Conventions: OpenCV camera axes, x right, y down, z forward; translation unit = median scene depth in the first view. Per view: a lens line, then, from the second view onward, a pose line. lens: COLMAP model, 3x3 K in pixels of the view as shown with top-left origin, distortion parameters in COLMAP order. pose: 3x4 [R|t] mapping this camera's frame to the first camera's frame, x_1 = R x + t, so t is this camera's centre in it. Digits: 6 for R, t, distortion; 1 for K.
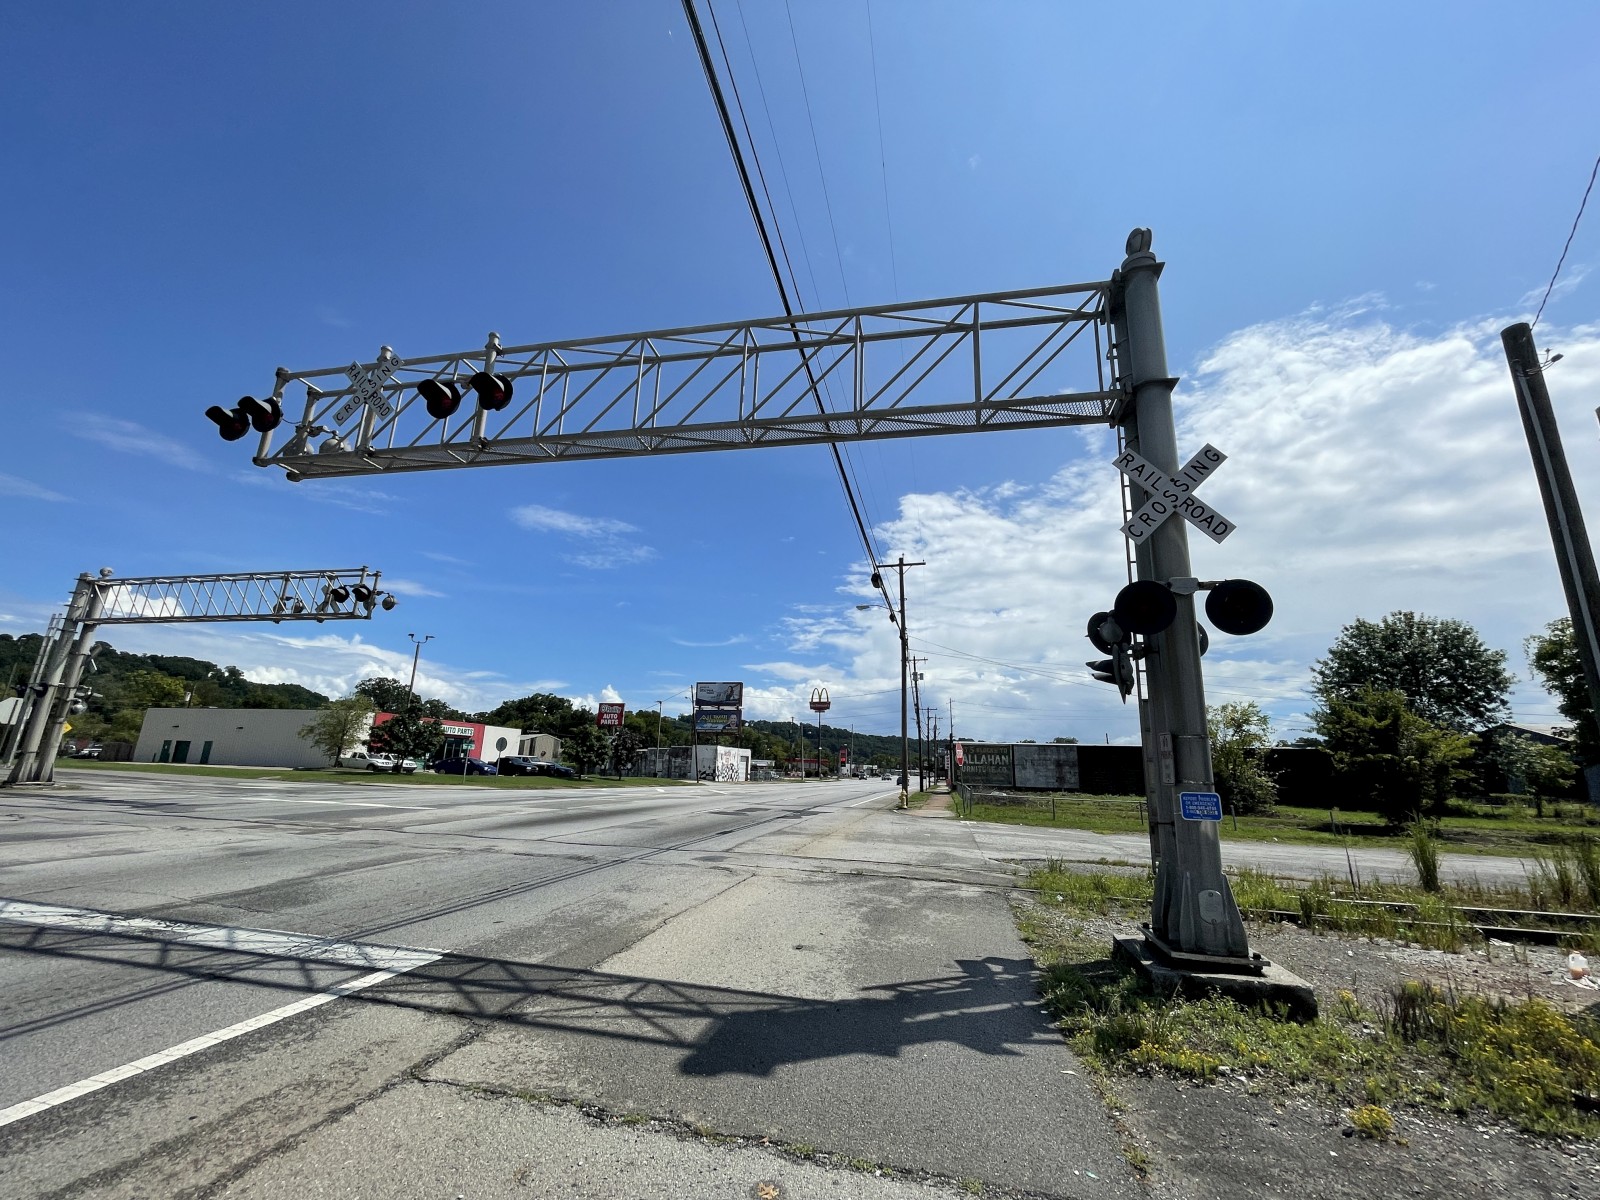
lens RADIAL K [[650.7, 0, 799.7], [0, 650.7, 612.6], [0, 0, 1]] dist [-0.003994, 0.000233]
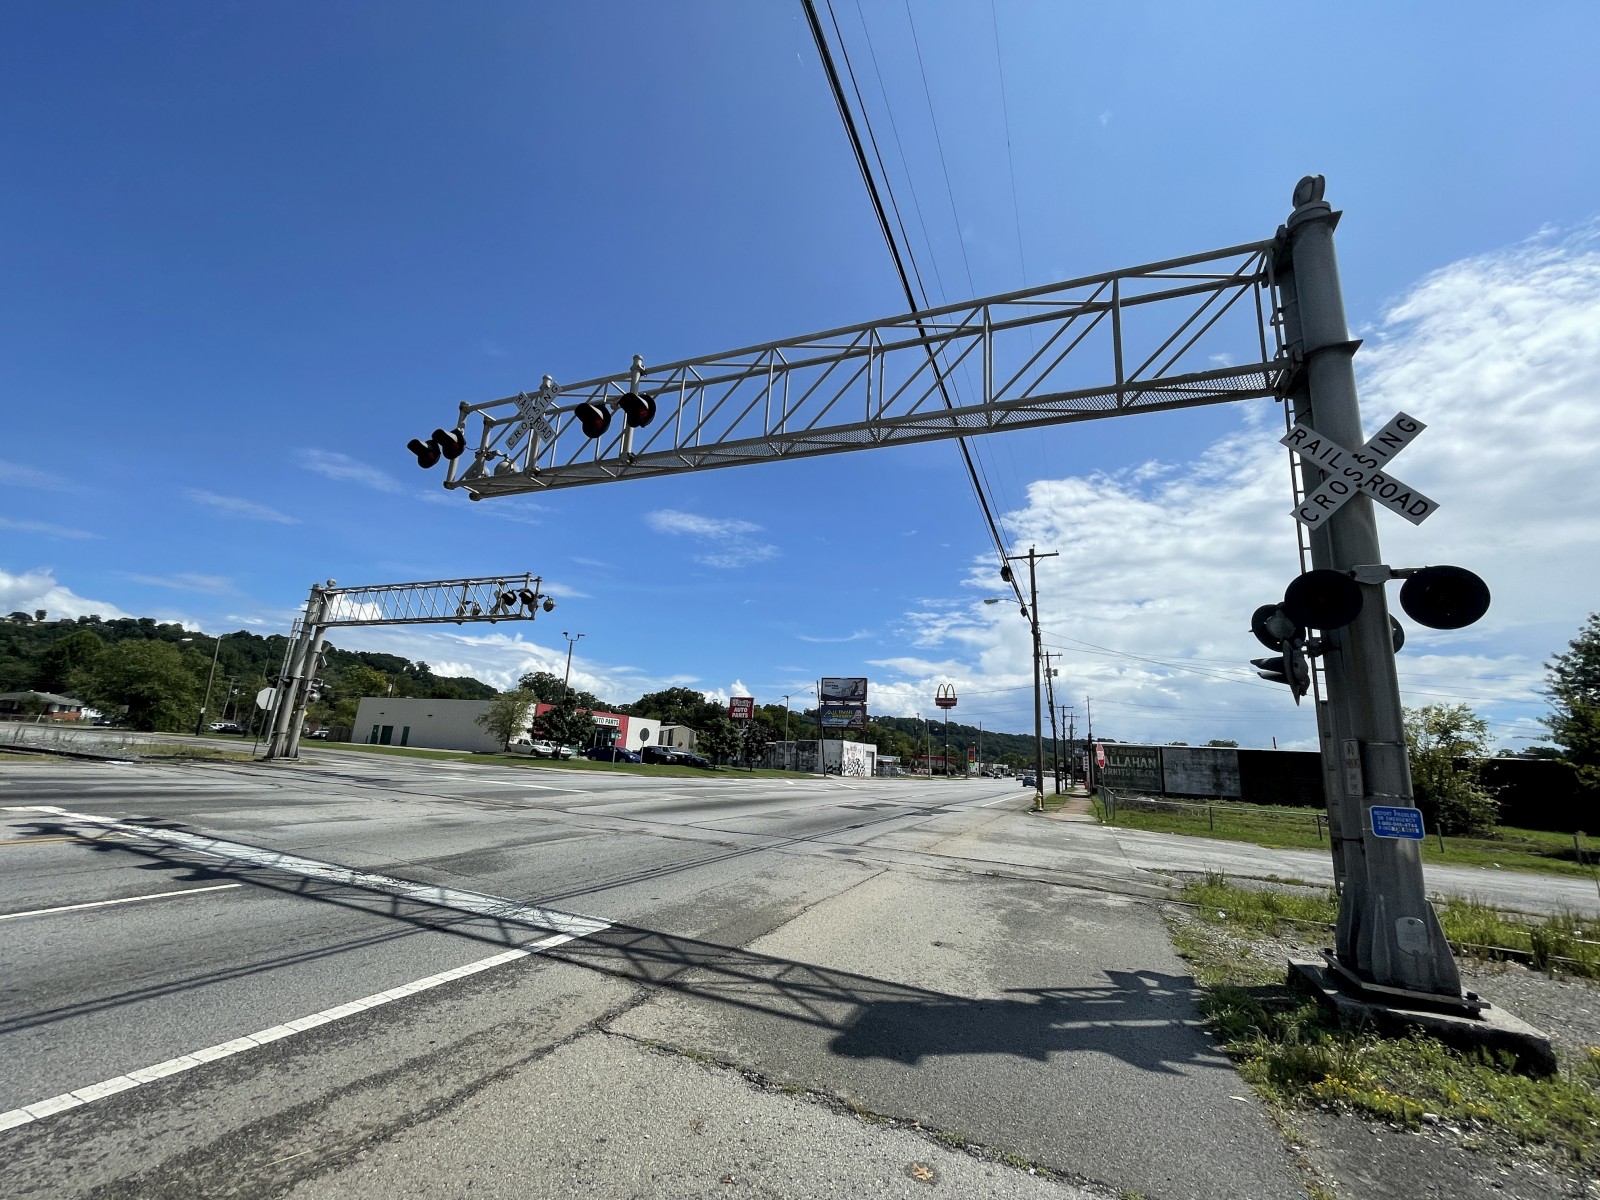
lens RADIAL K [[650.7, 0, 797.4], [0, 650.7, 610.1], [0, 0, 1]] dist [-0.003994, 0.000233]
pose [[0.981931, -0.014167, -0.188709, -0.008940], [0.014874, 0.999887, 0.002332, -0.003566], [0.188654, -0.005097, 0.982030, -0.013381]]
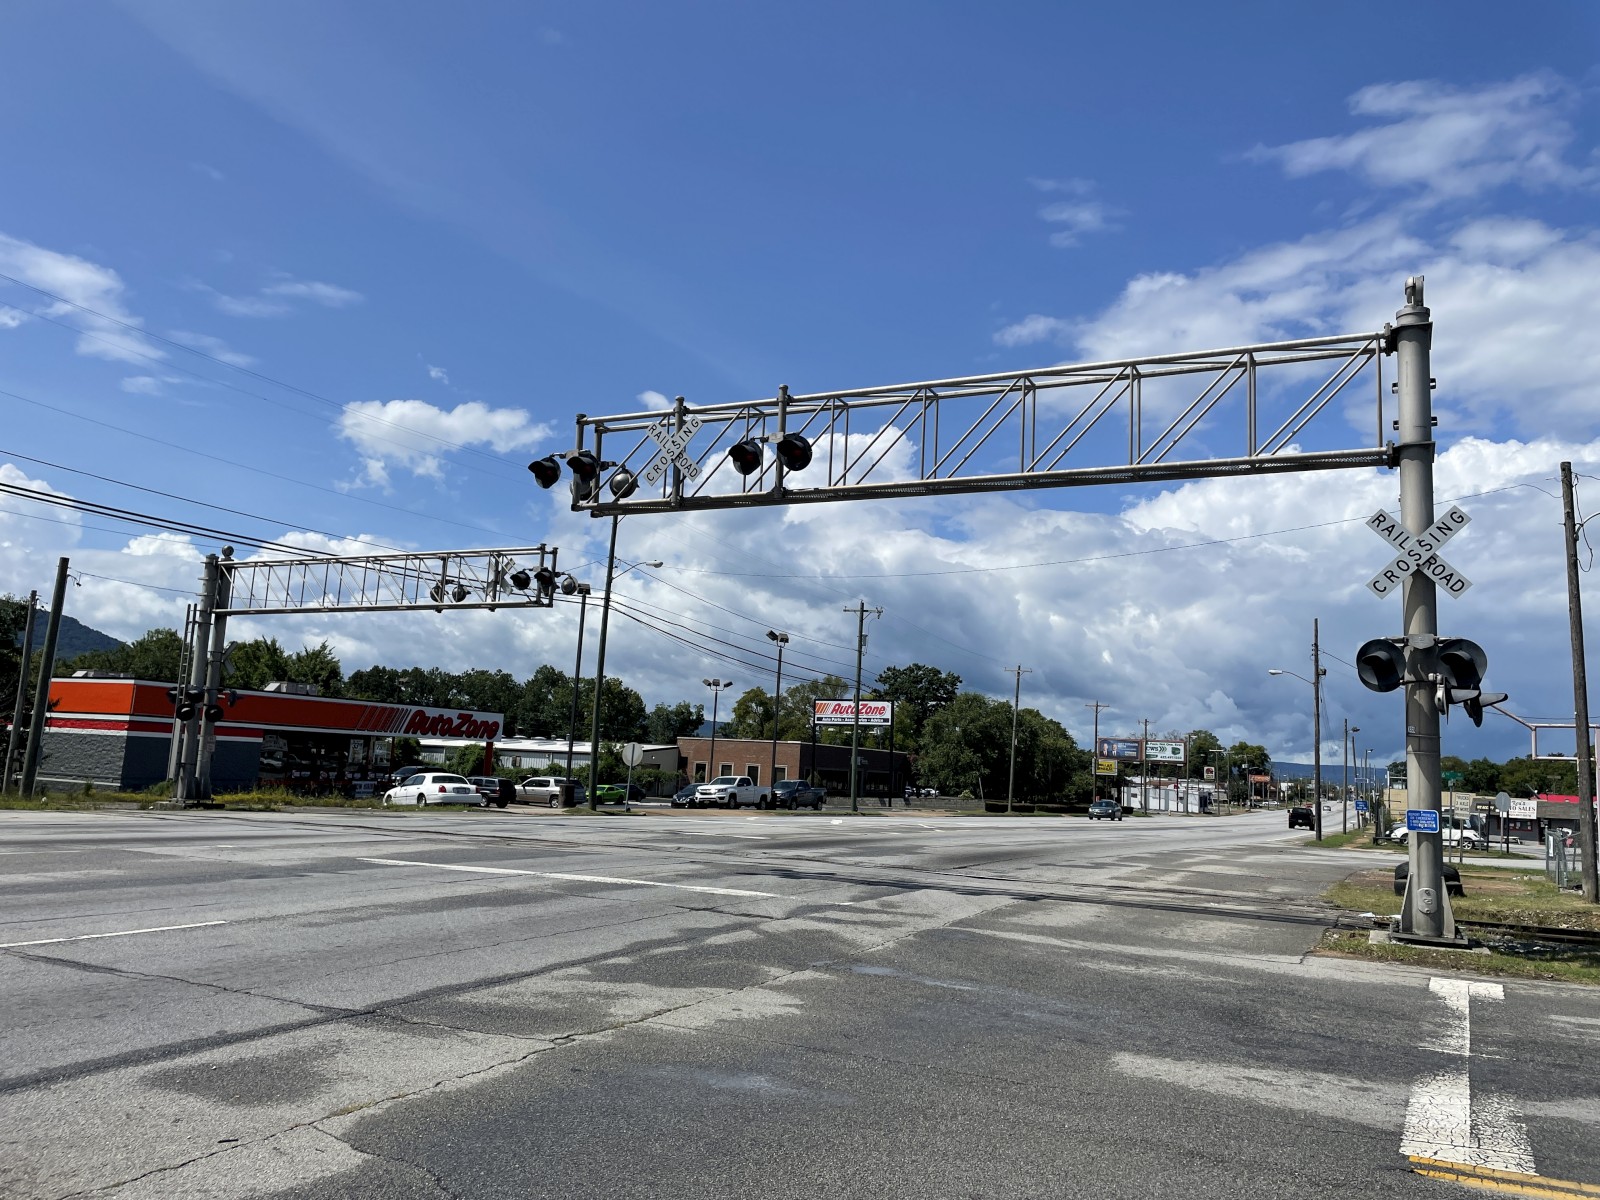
lens RADIAL K [[1266.1, 0, 793.8], [0, 1266.1, 591.6], [0, 0, 1]] dist [0.098895, -0.120644]
pose [[0.973290, -0.025683, -0.228138, 0.014176], [0.043020, 0.996523, 0.071347, -0.195472], [0.225512, -0.079255, 0.971011, -0.871655]]
